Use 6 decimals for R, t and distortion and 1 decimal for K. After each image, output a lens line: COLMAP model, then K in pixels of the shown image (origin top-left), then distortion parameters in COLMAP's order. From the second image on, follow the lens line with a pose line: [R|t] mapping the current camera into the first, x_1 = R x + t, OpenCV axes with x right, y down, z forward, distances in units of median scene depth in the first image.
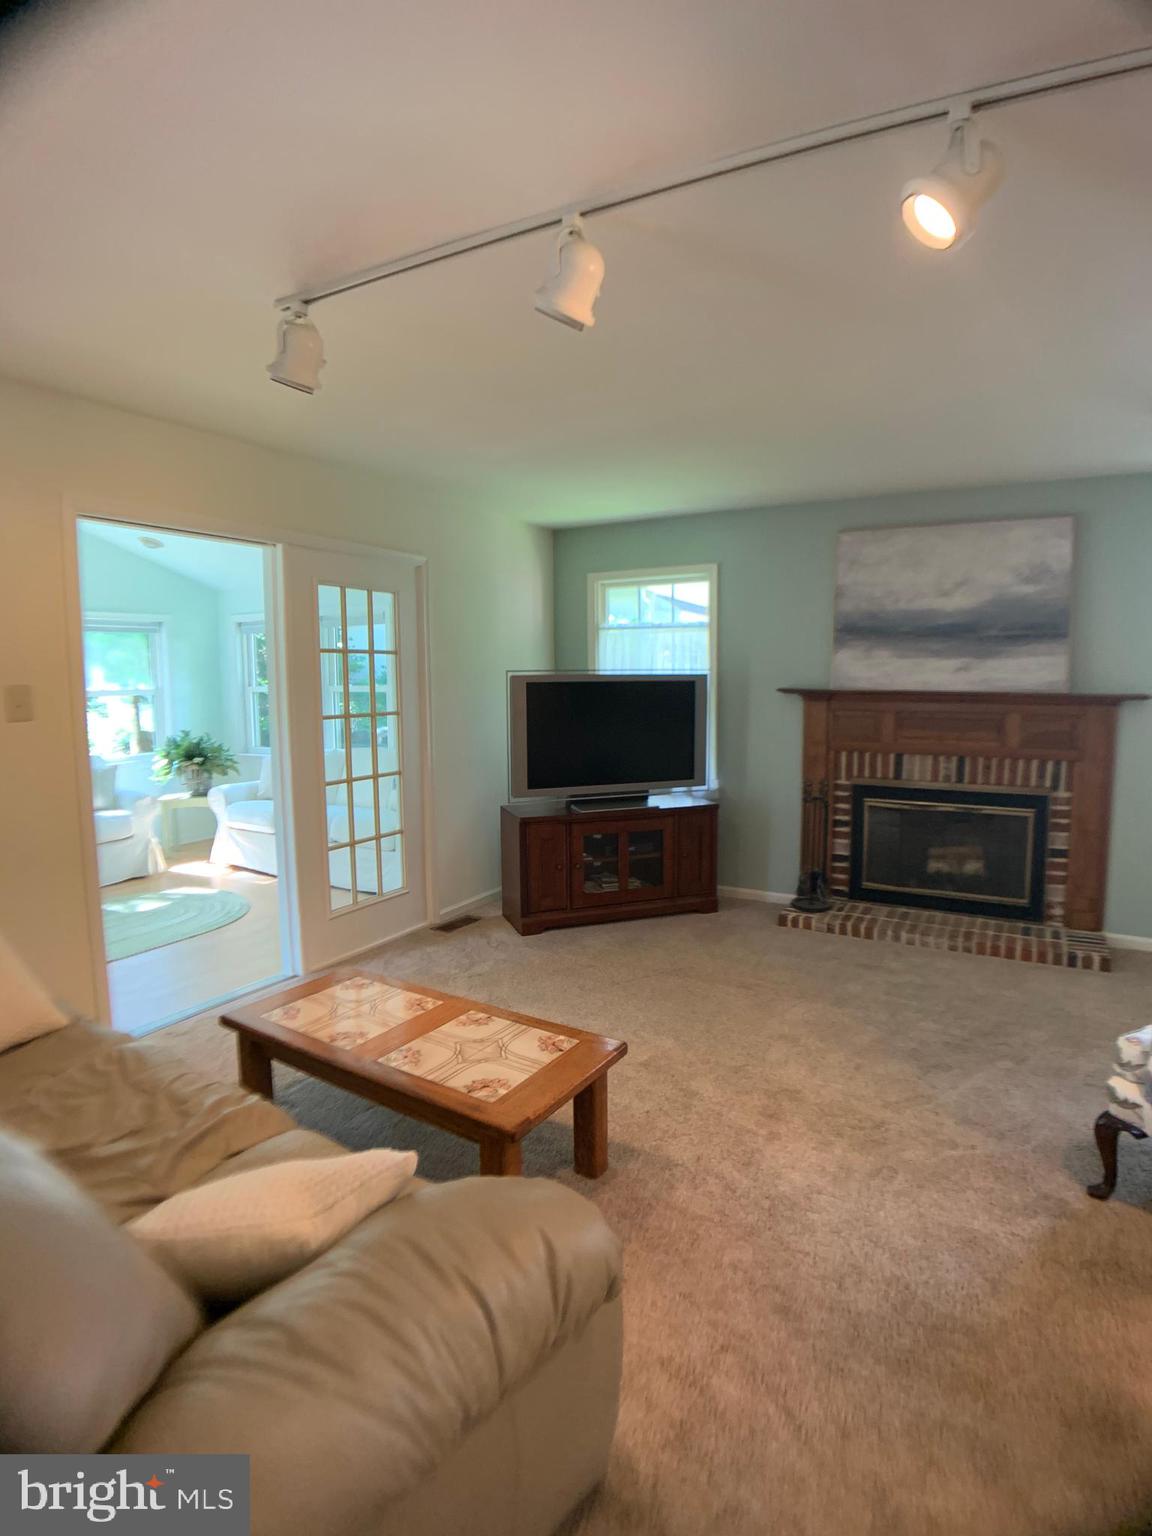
lens RADIAL K [[801.5, 0, 577.9], [0, 801.5, 756.8], [0, 0, 1]] dist [-0.064748, -0.001732]
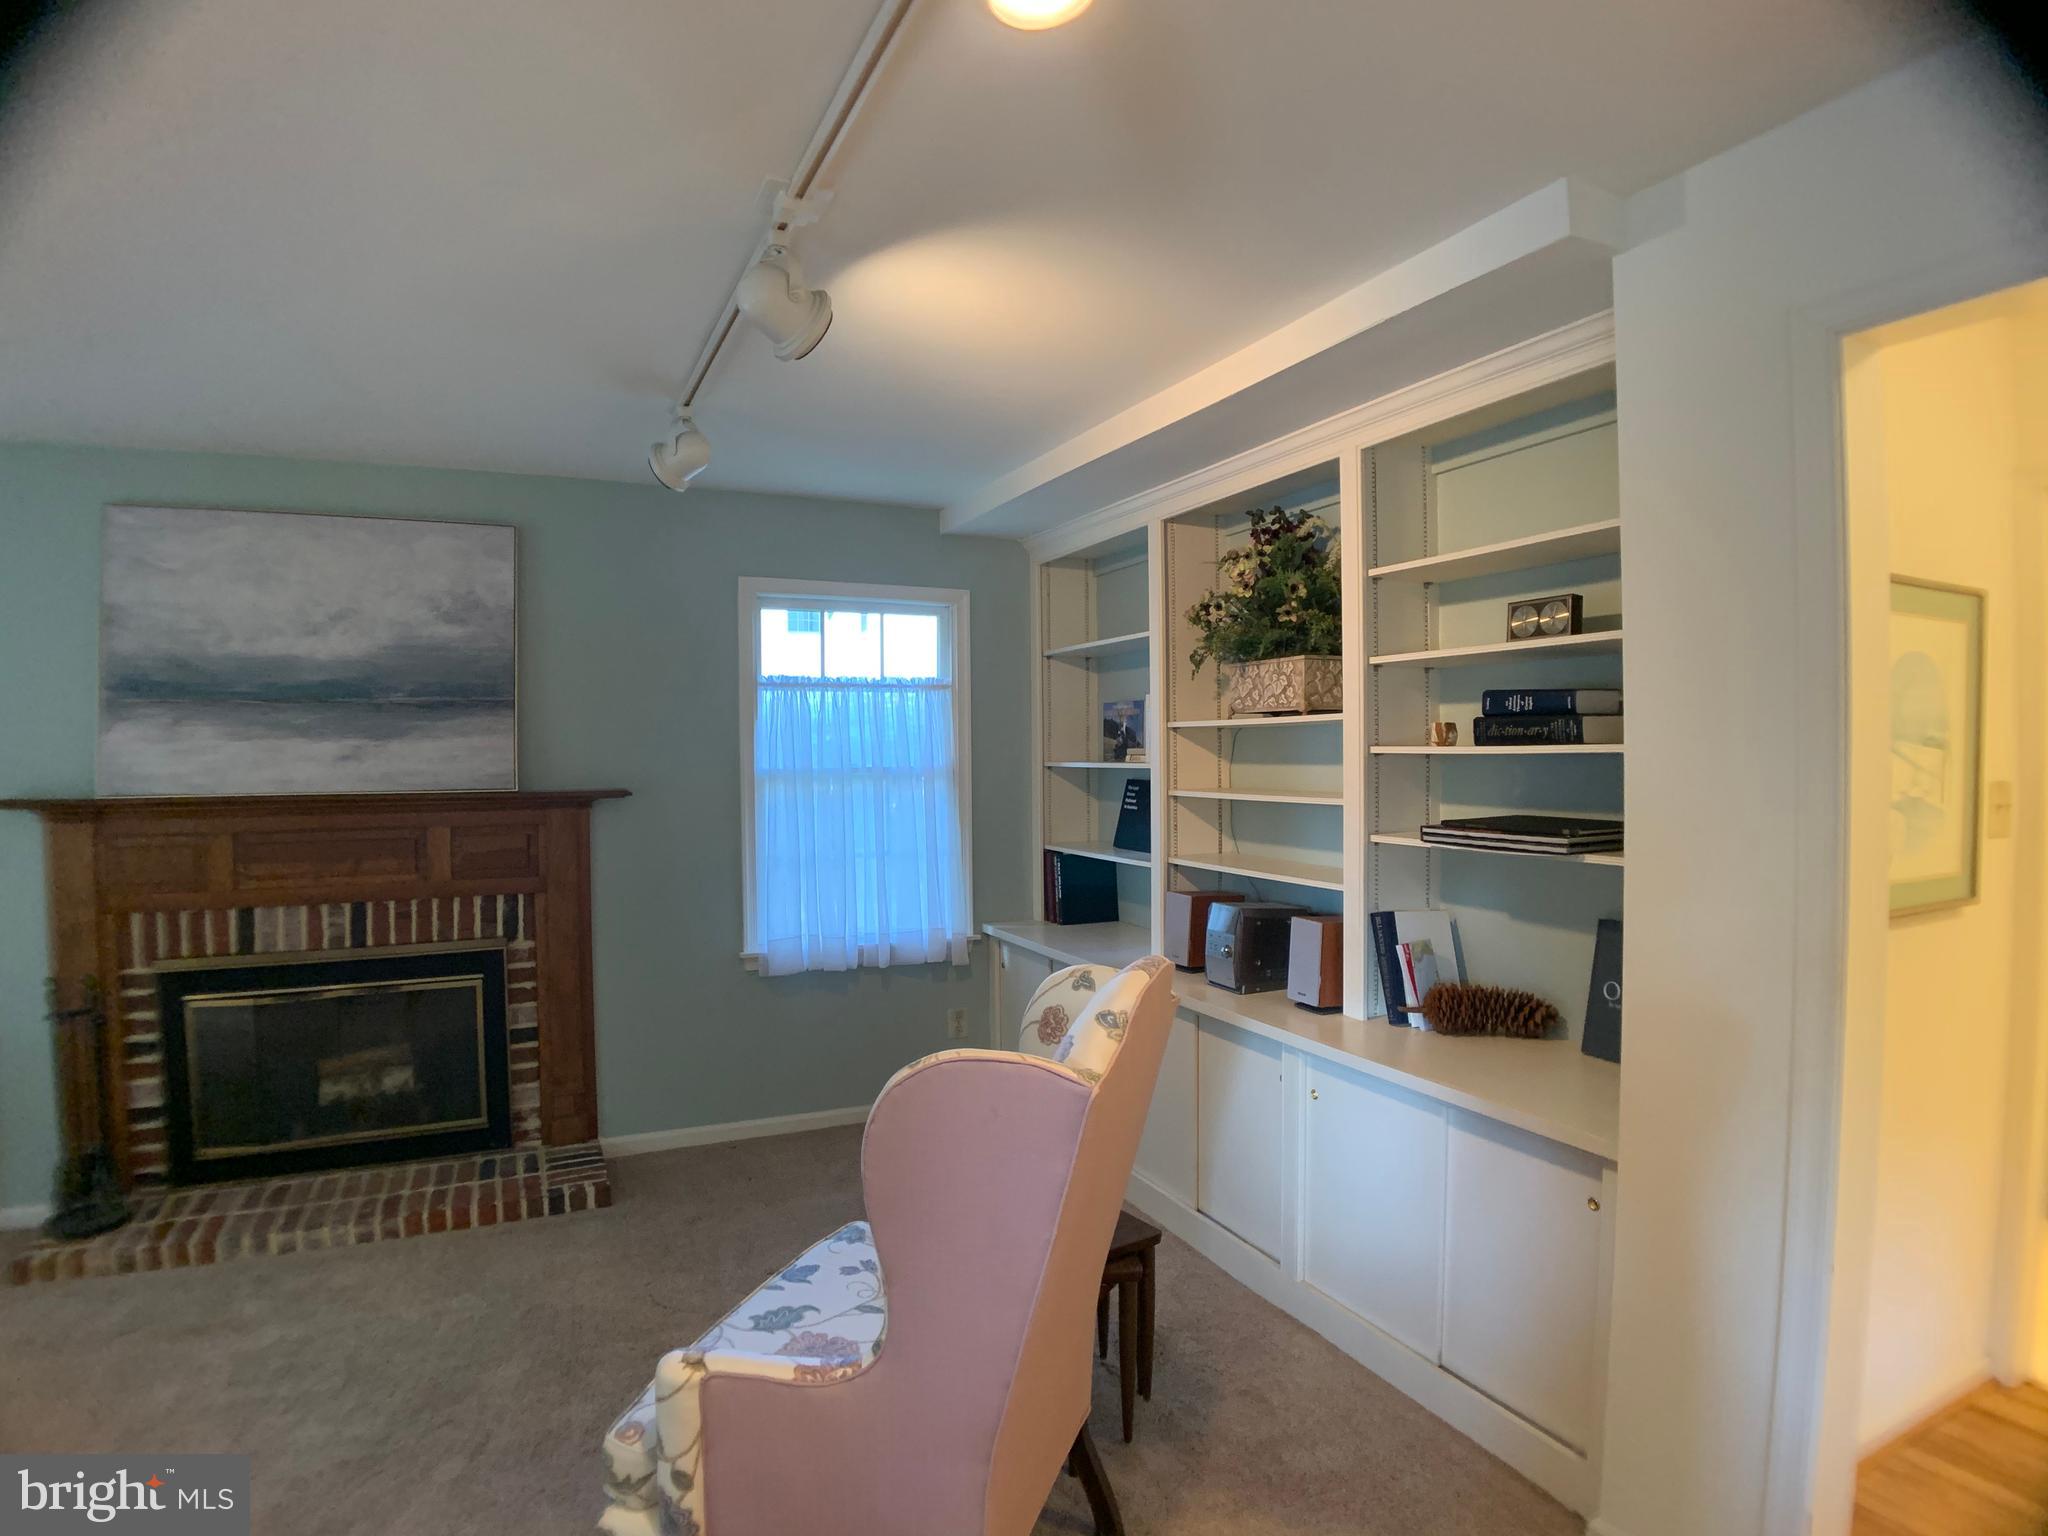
lens RADIAL K [[1068.7, 0, 986.6], [0, 1068.7, 758.3], [0, 0, 1]] dist [-0.064748, -0.001732]
pose [[0.590402, -0.010874, 0.807036, 0.132082], [0.091252, 0.994397, -0.053359, -0.023536], [-0.801935, 0.105147, 0.588086, 0.143210]]
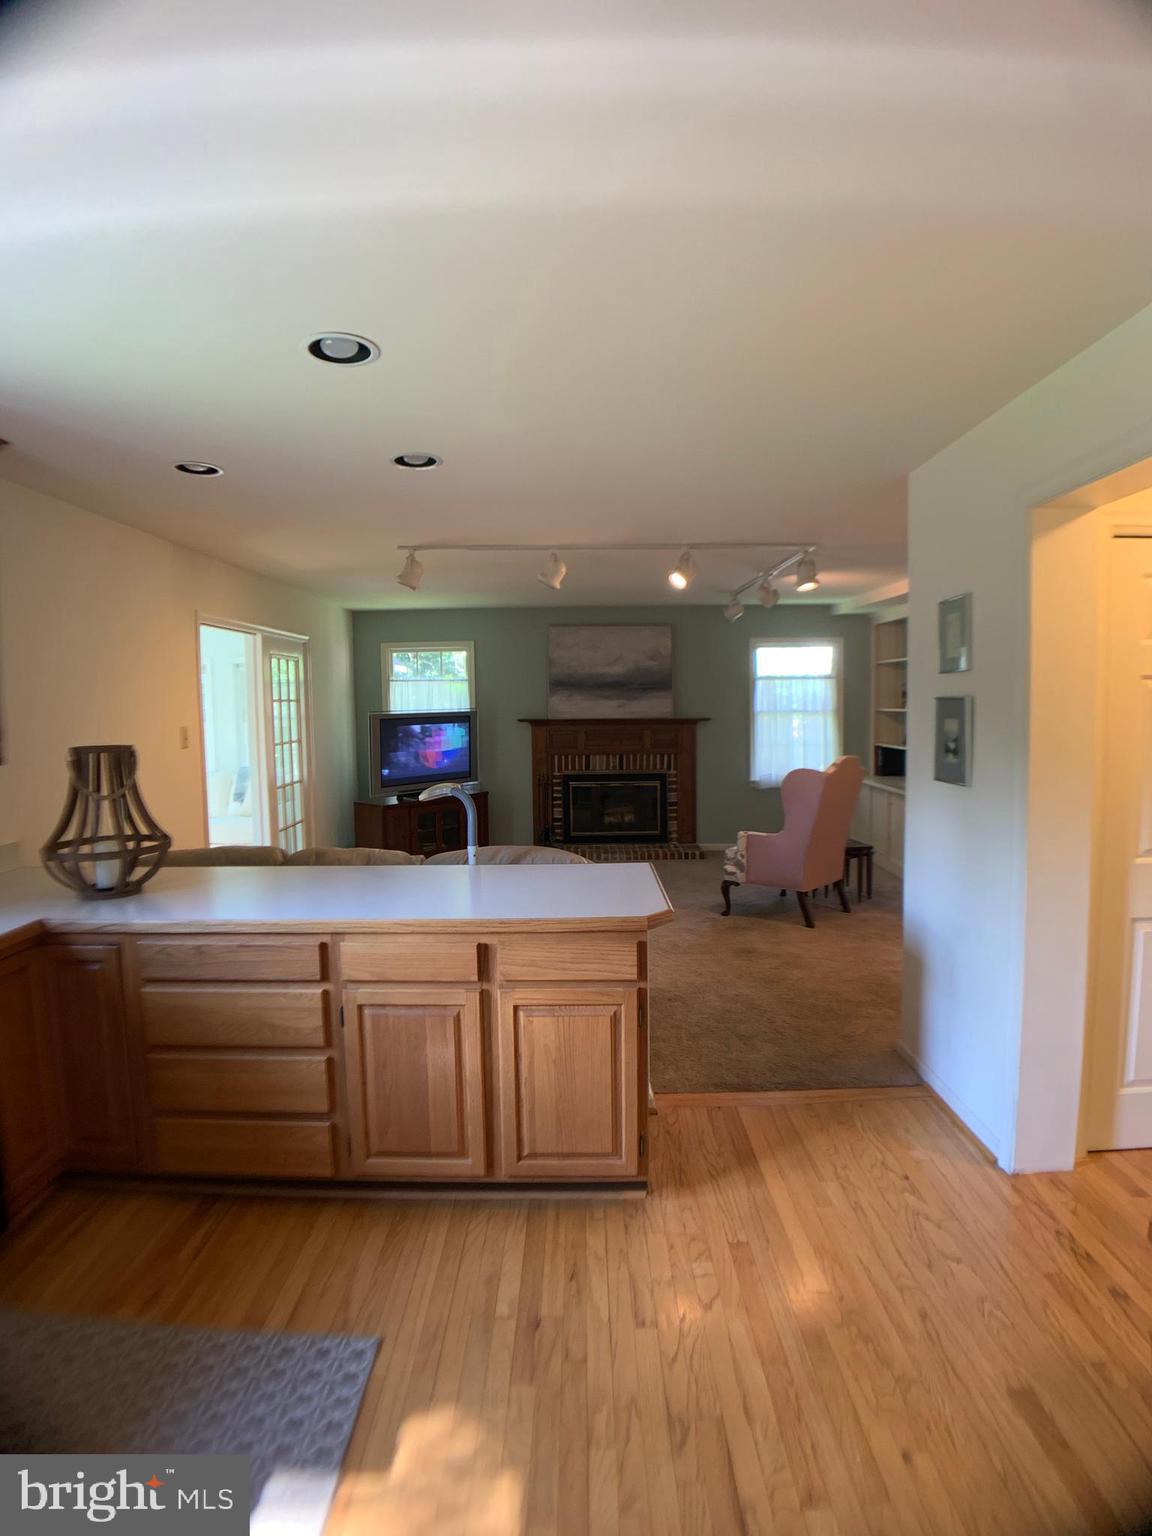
lens RADIAL K [[801.5, 0, 561.4], [0, 801.5, 744.2], [0, 0, 1]] dist [-0.064748, -0.001732]
pose [[0.878205, -0.034035, 0.477072, -0.504517], [0.058403, 0.997631, -0.036338, 0.034138], [-0.474705, 0.059775, 0.878113, -0.537838]]
